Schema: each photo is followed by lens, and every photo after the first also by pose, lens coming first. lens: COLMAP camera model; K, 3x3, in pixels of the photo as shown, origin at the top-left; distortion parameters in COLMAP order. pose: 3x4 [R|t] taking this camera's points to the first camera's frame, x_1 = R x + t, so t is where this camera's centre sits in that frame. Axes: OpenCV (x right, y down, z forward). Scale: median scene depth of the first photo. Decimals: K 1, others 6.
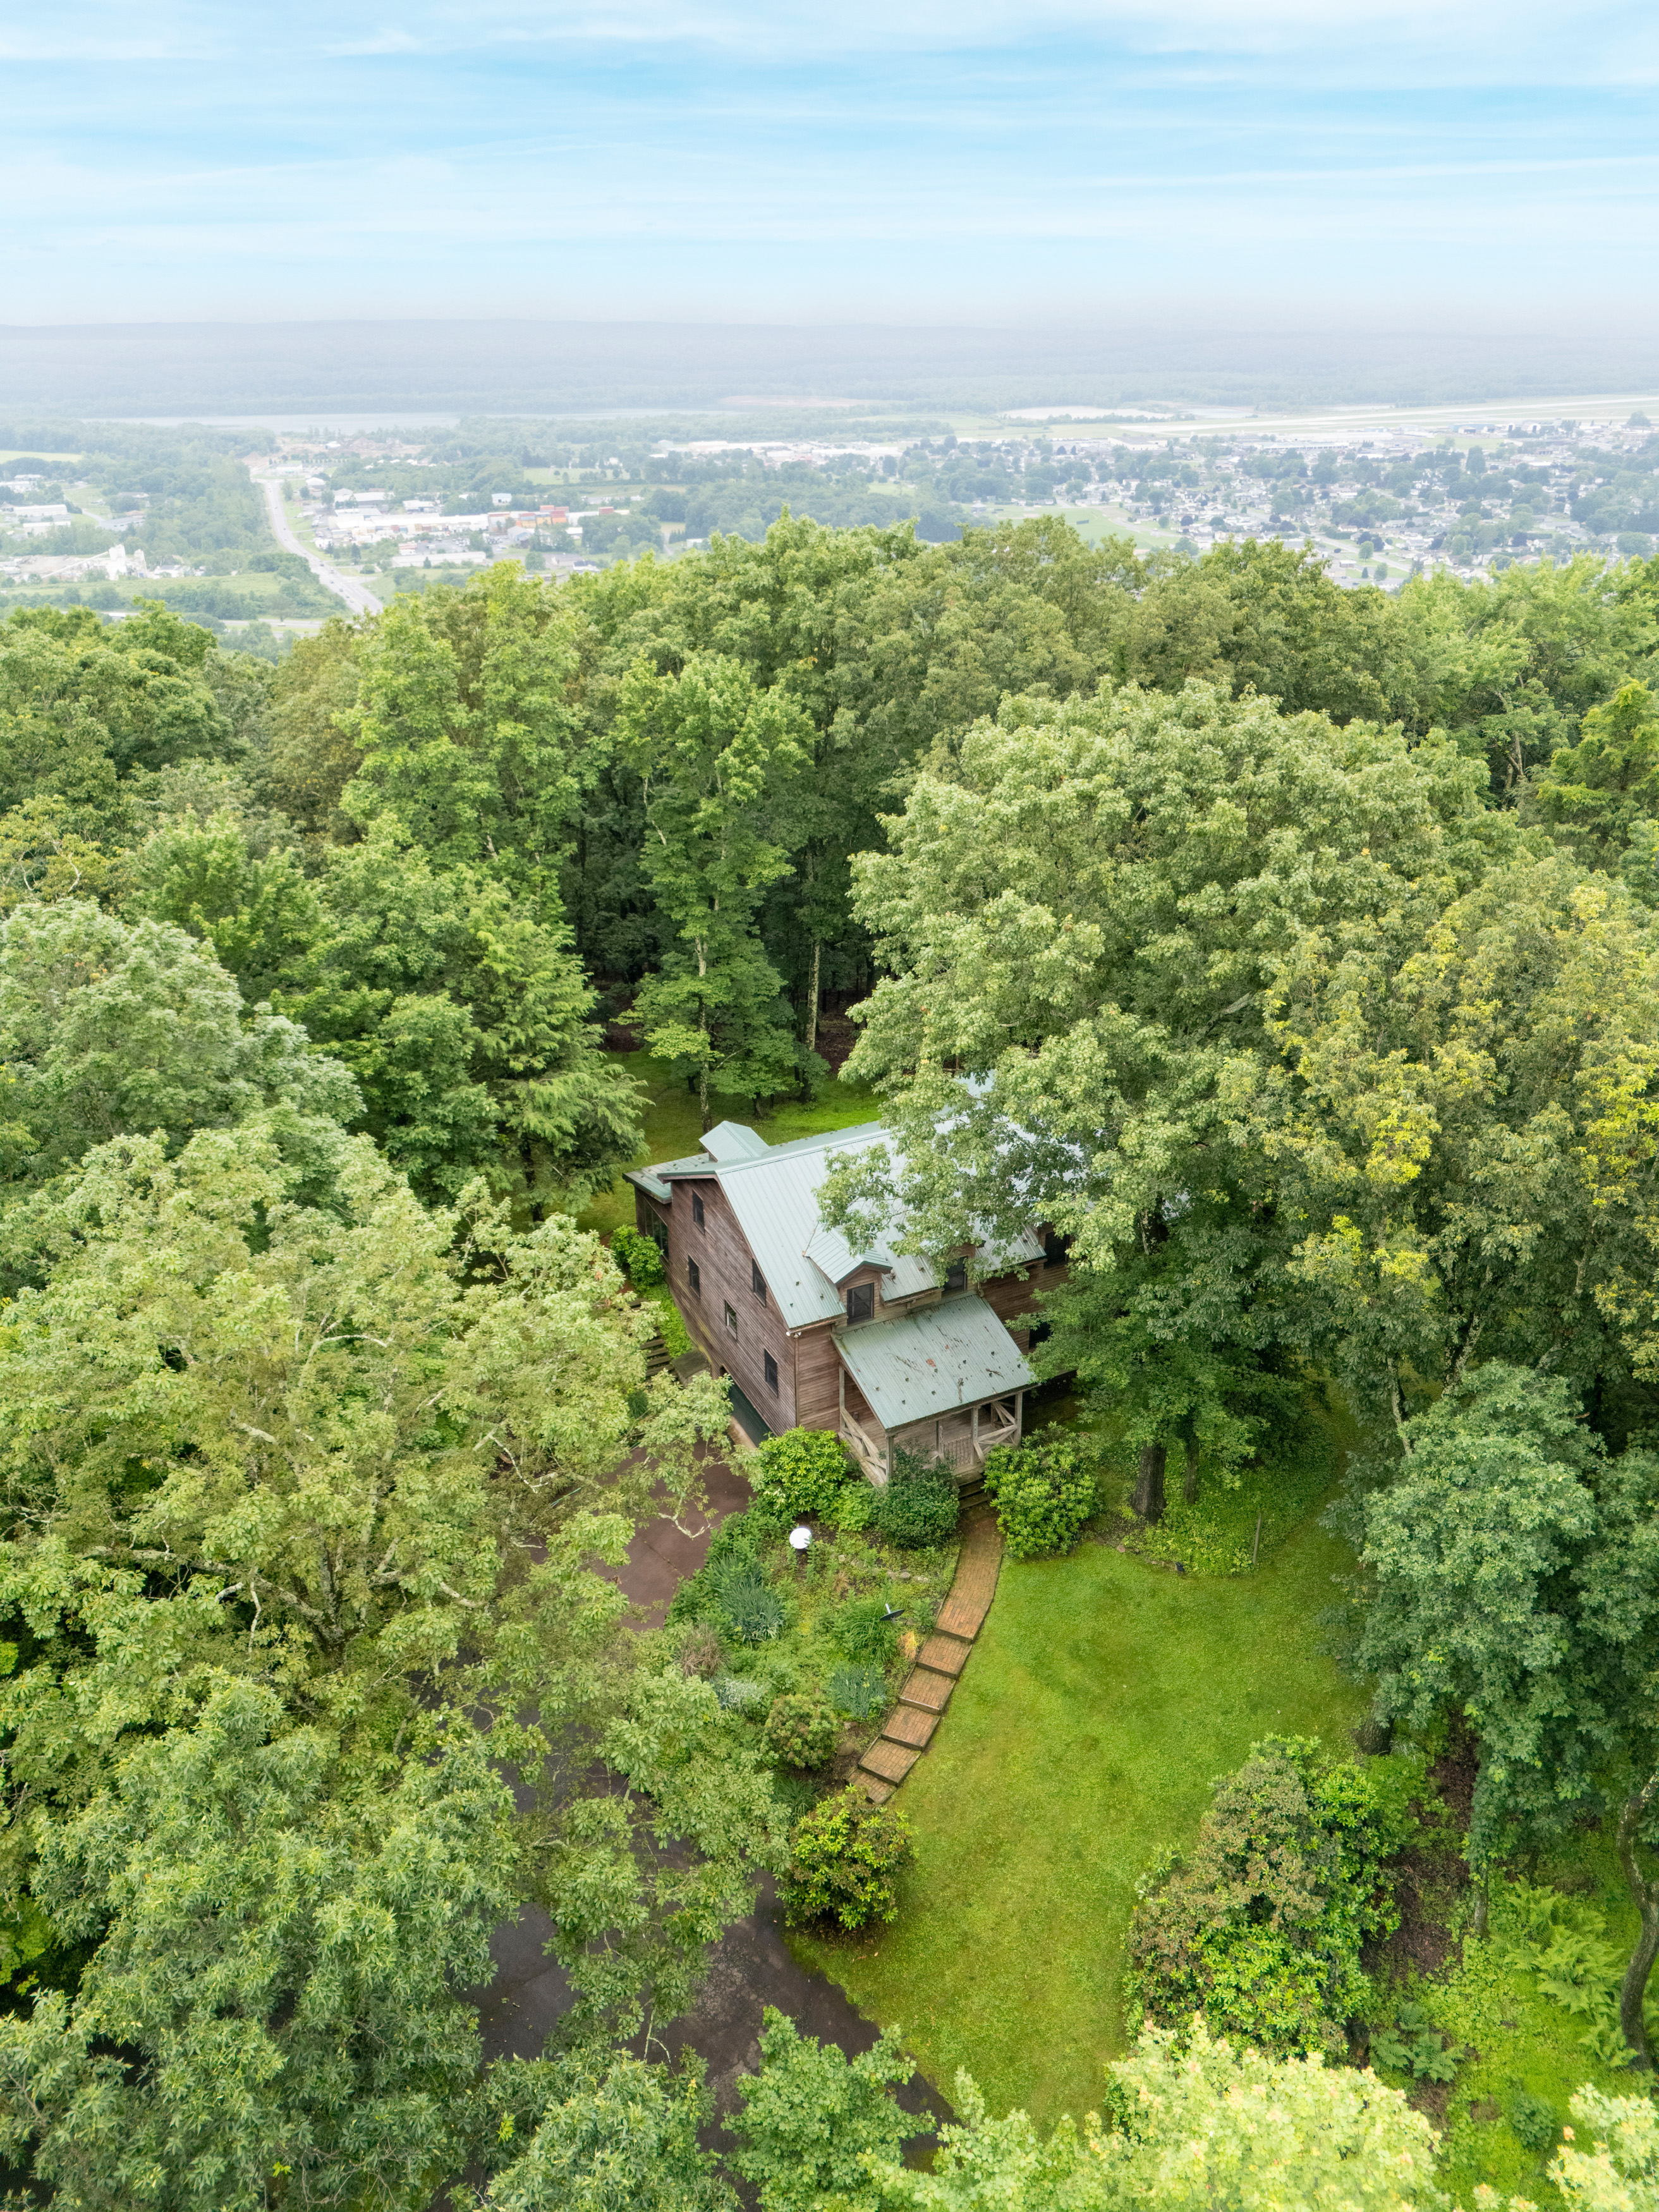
lens RADIAL K [[1599.7, 0, 829.5], [0, 1599.7, 1106.0], [0, 0, 1]] dist [0.135723, -0.228857]
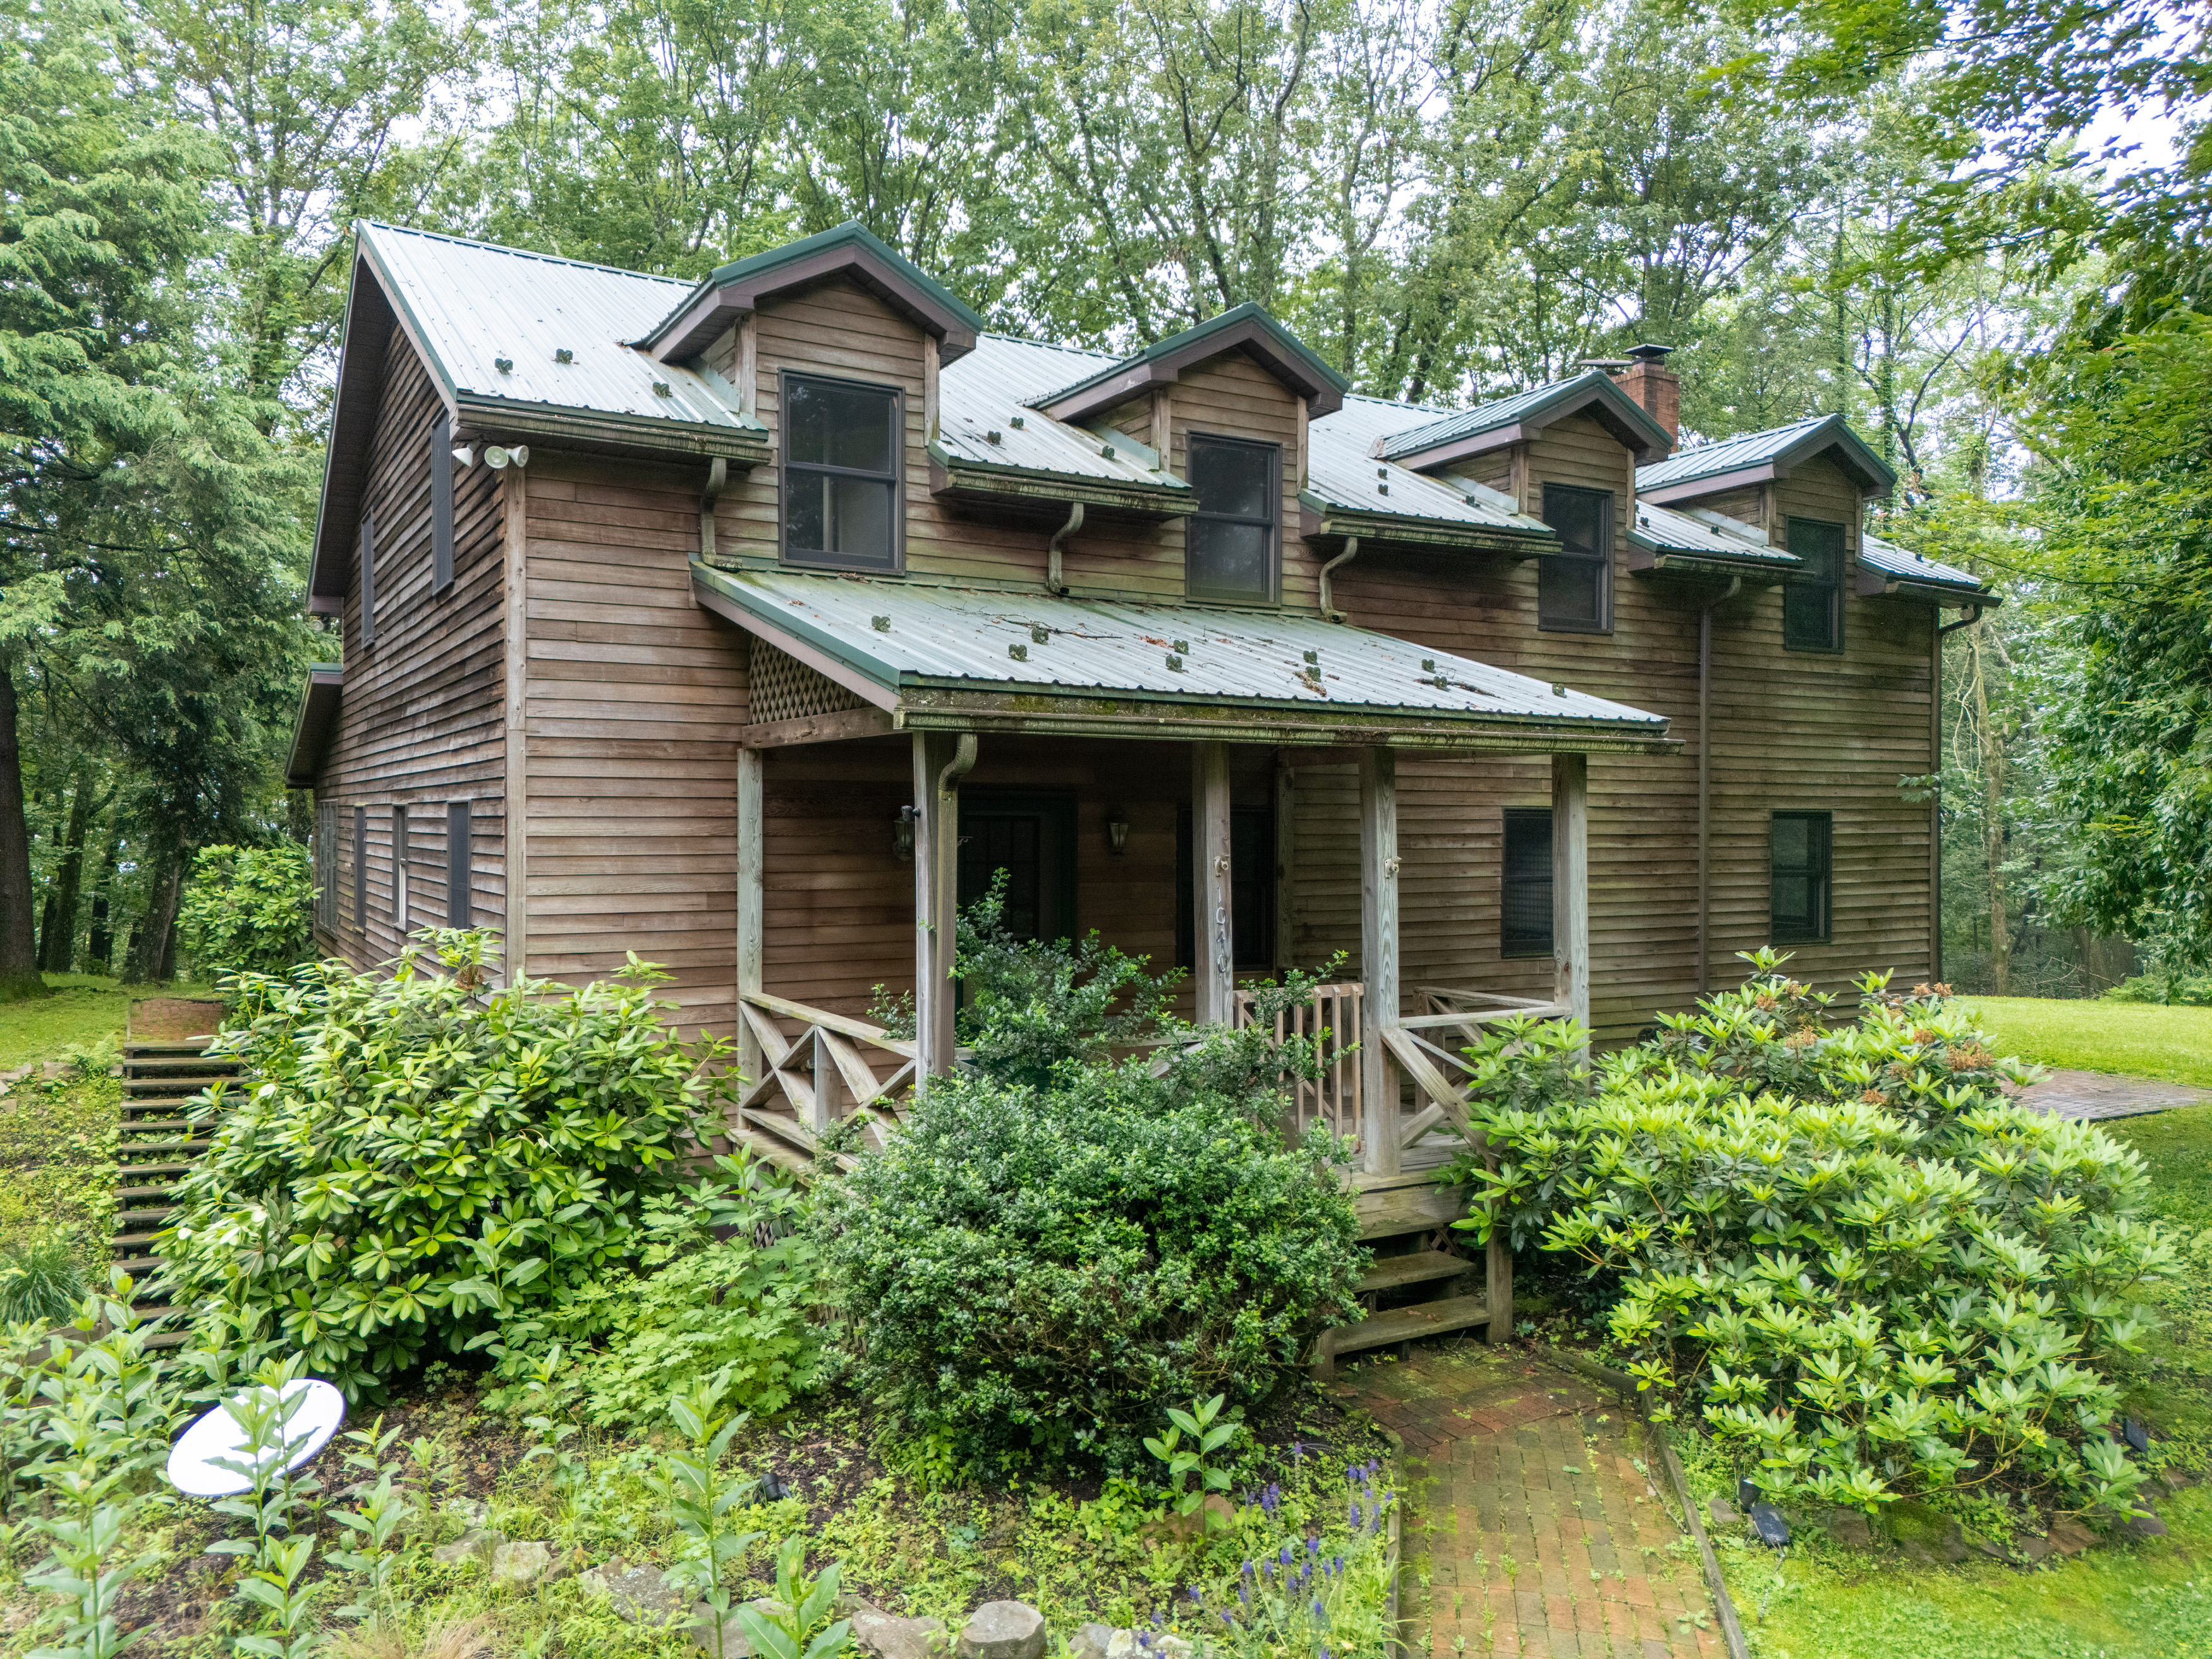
lens RADIAL K [[1569.7, 0, 1106.0], [0, 1569.7, 829.5], [0, 0, 1]] dist [0.075854, -0.068108]
pose [[0.997950, 0.005384, 0.063776, 0.050214], [0.022250, 0.905123, -0.424568, 0.308927], [-0.060011, 0.425117, 0.903147, 0.941033]]
